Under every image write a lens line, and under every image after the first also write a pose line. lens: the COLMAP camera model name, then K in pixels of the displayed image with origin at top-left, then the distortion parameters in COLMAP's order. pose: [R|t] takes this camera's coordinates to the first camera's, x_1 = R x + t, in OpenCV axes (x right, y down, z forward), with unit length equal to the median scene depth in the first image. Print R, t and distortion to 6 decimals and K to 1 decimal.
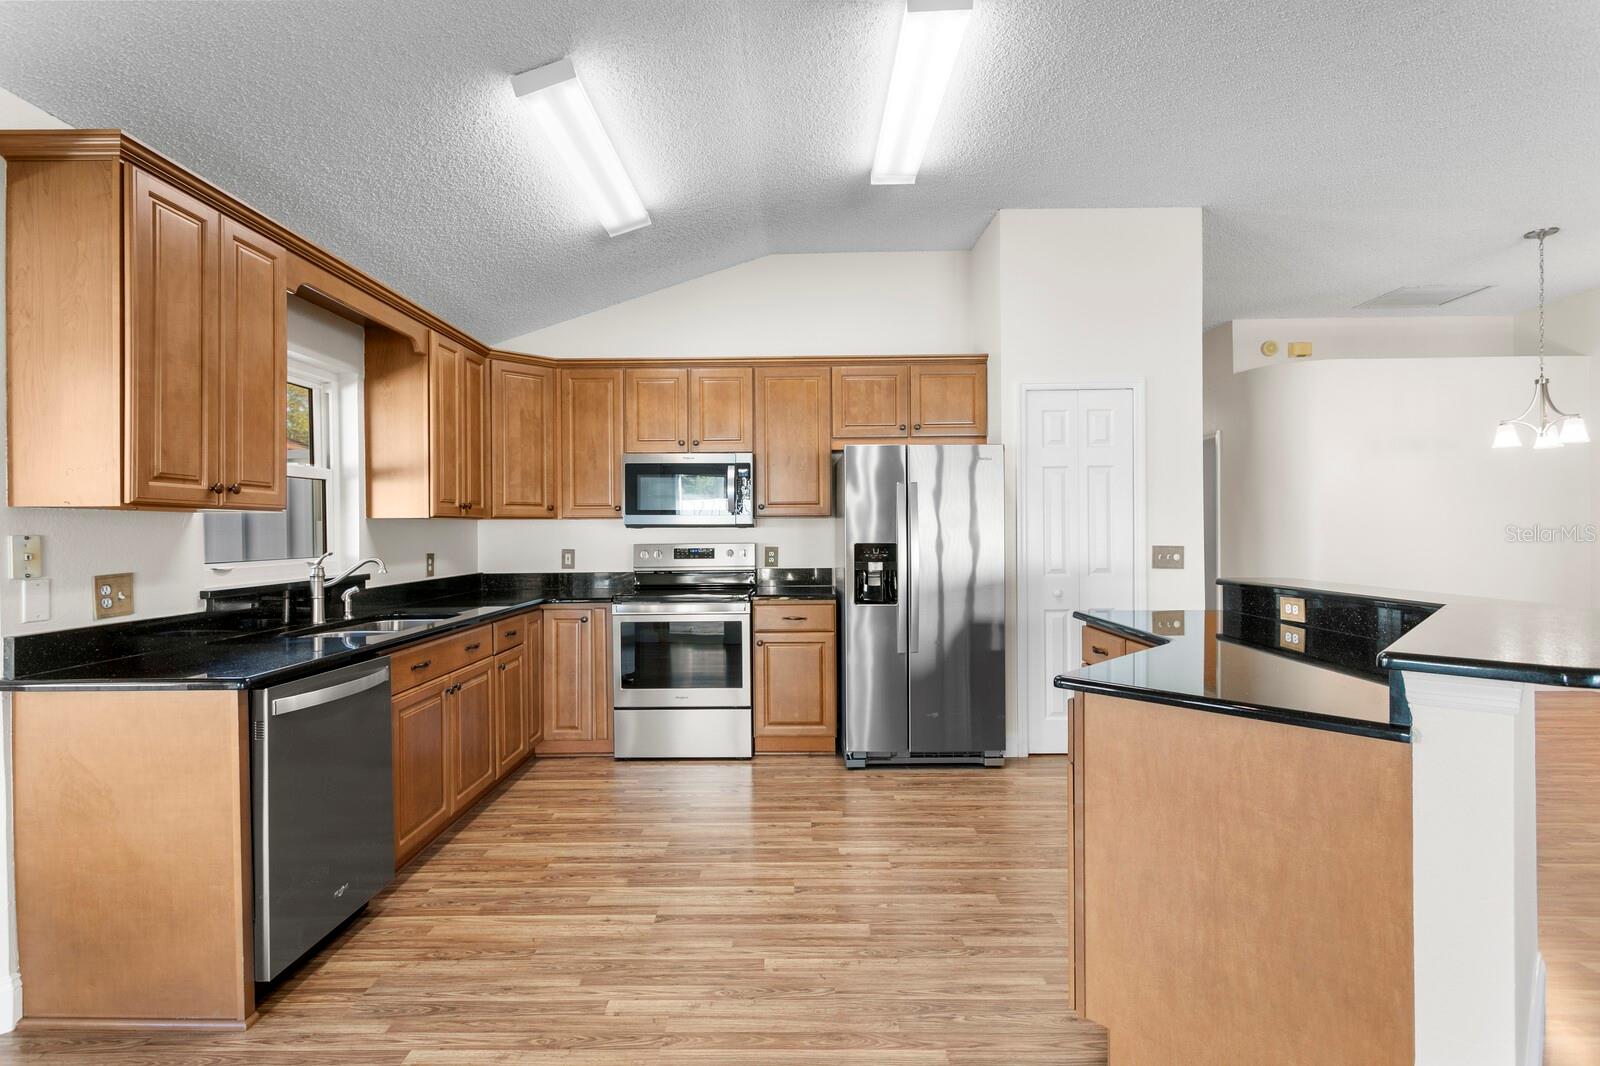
lens RADIAL K [[761.2, 0, 787.3], [0, 761.2, 531.6], [0, 0, 1]] dist [0.000771, 0.003571]
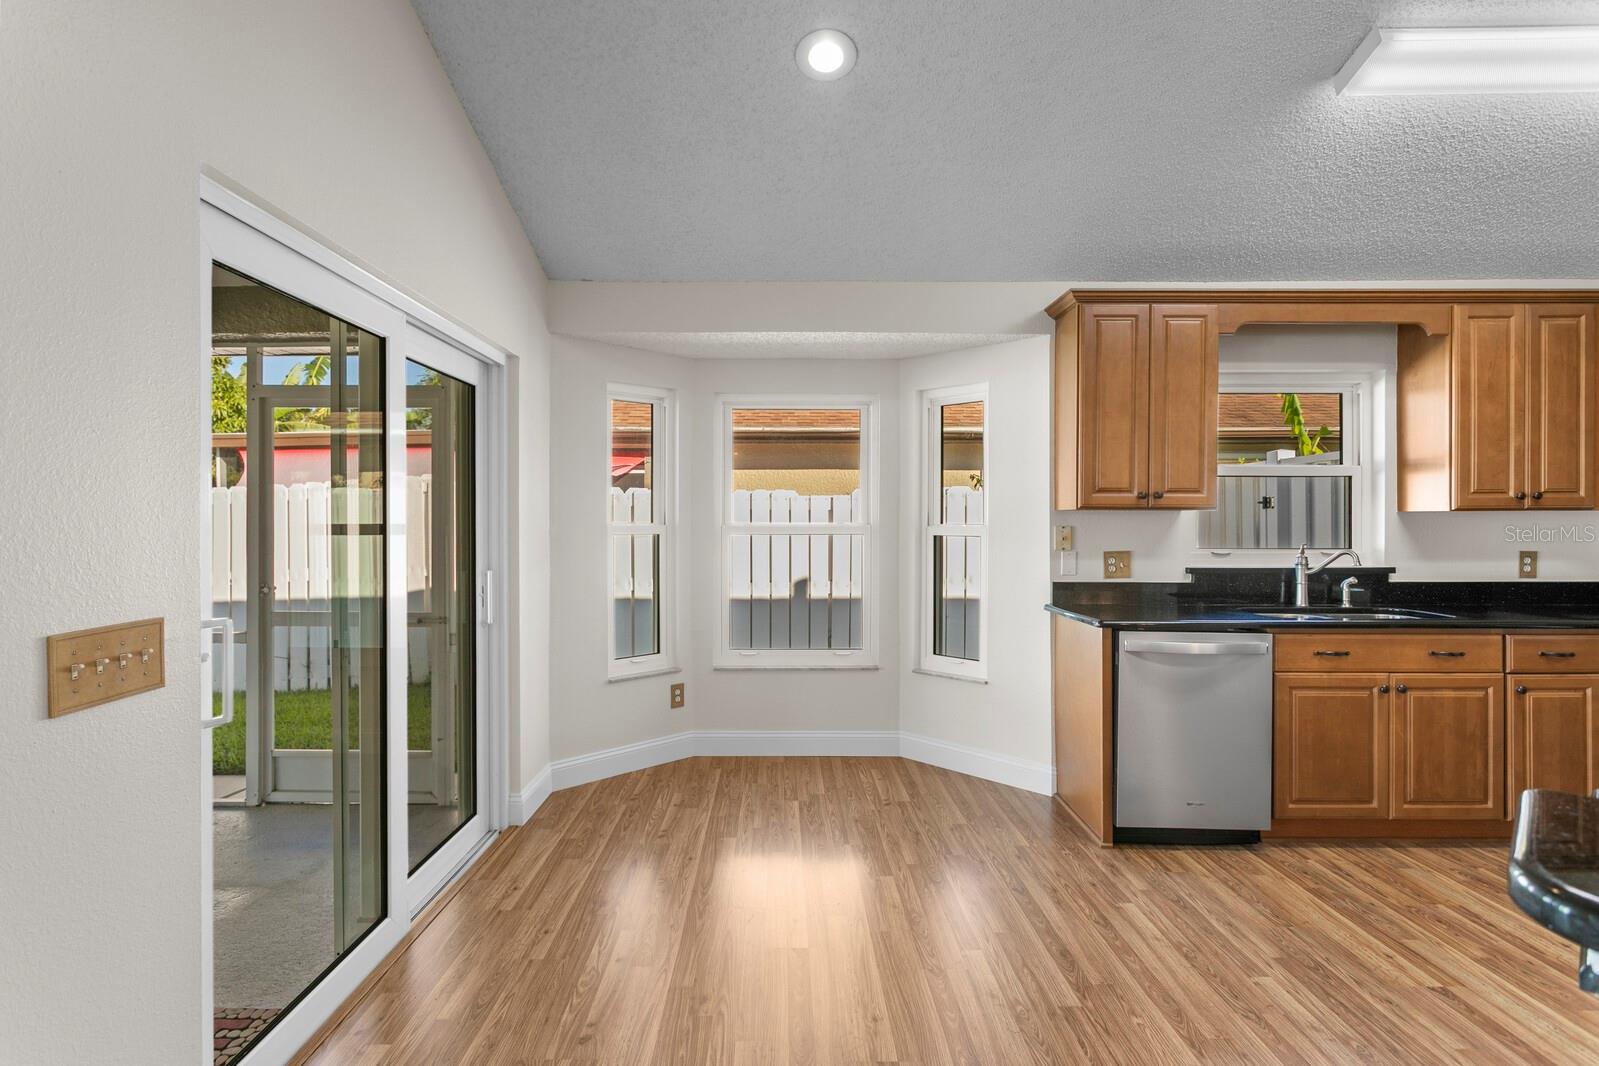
lens RADIAL K [[802.7, 0, 774.0], [0, 802.7, 523.6], [0, 0, 1]] dist [-0.017653, 0.009672]
pose [[0.008667, 0.010541, -0.999907, 0.429643], [-0.003505, 0.999939, 0.010511, -0.008918], [0.999956, 0.003413, 0.008703, 0.154718]]
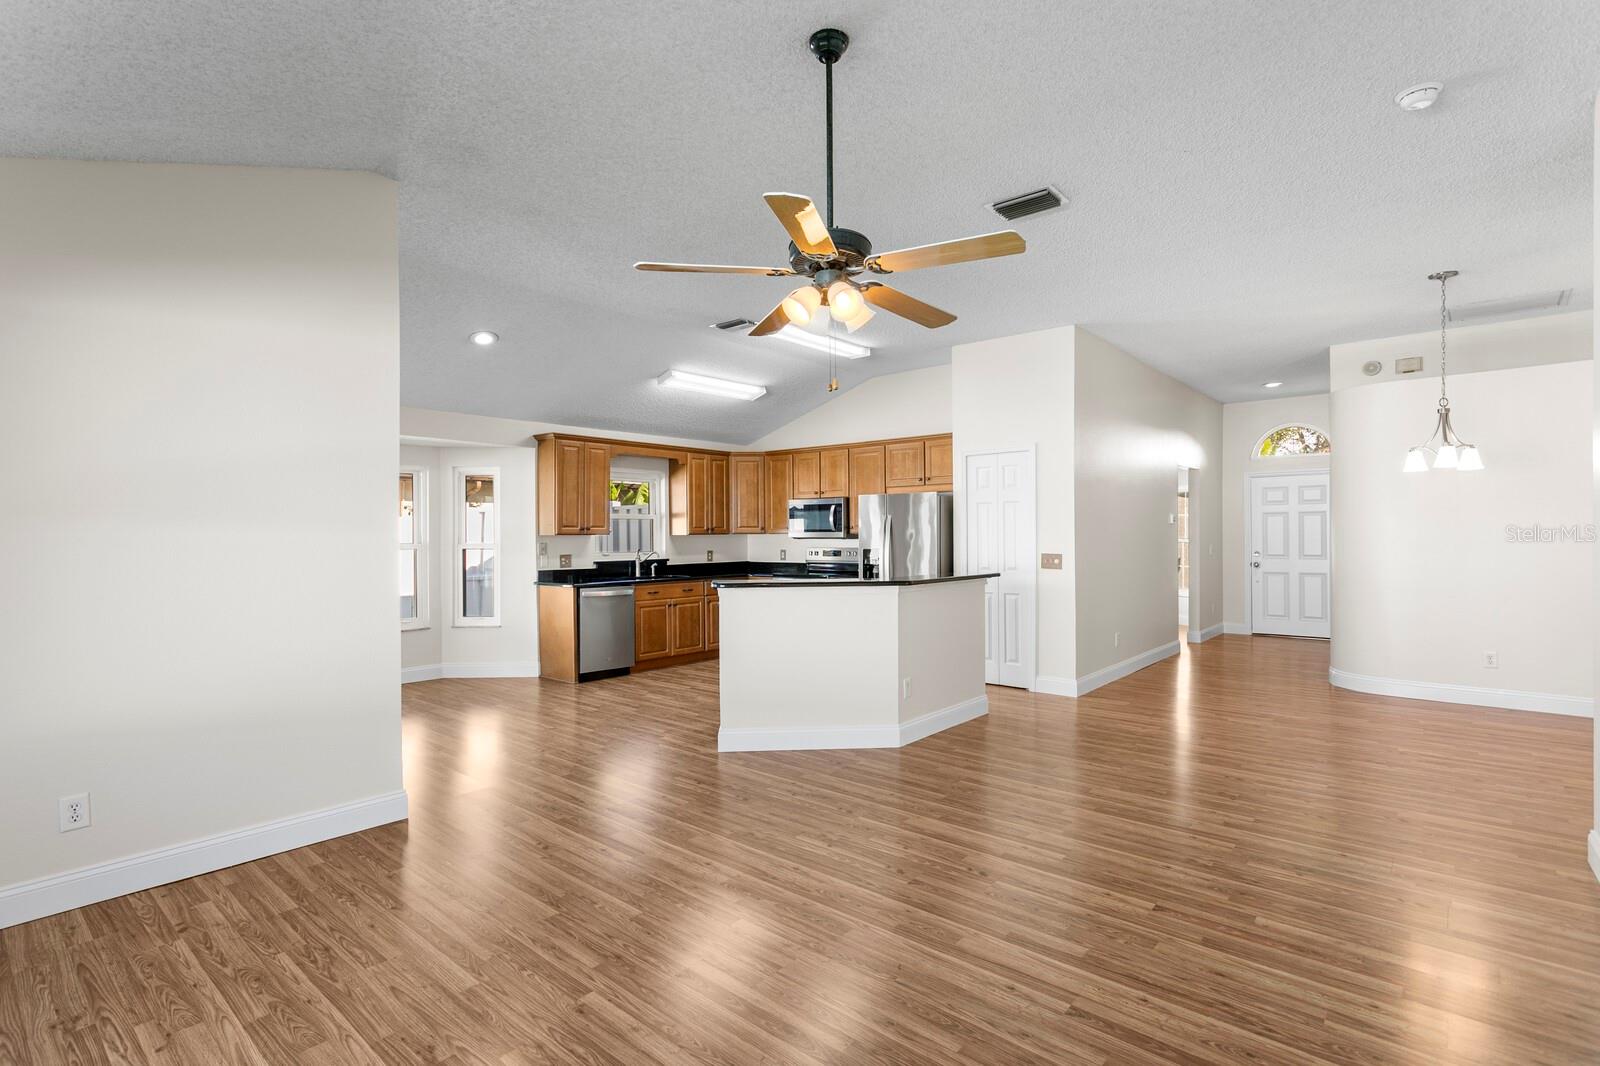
lens RADIAL K [[761.2, 0, 785.8], [0, 761.2, 537.7], [0, 0, 1]] dist [0.000771, 0.003571]
pose [[0.765223, 0.005454, -0.643742, 1.099519], [-0.001641, 0.999977, 0.006521, -0.022359], [0.643763, -0.003934, 0.765214, -0.505882]]
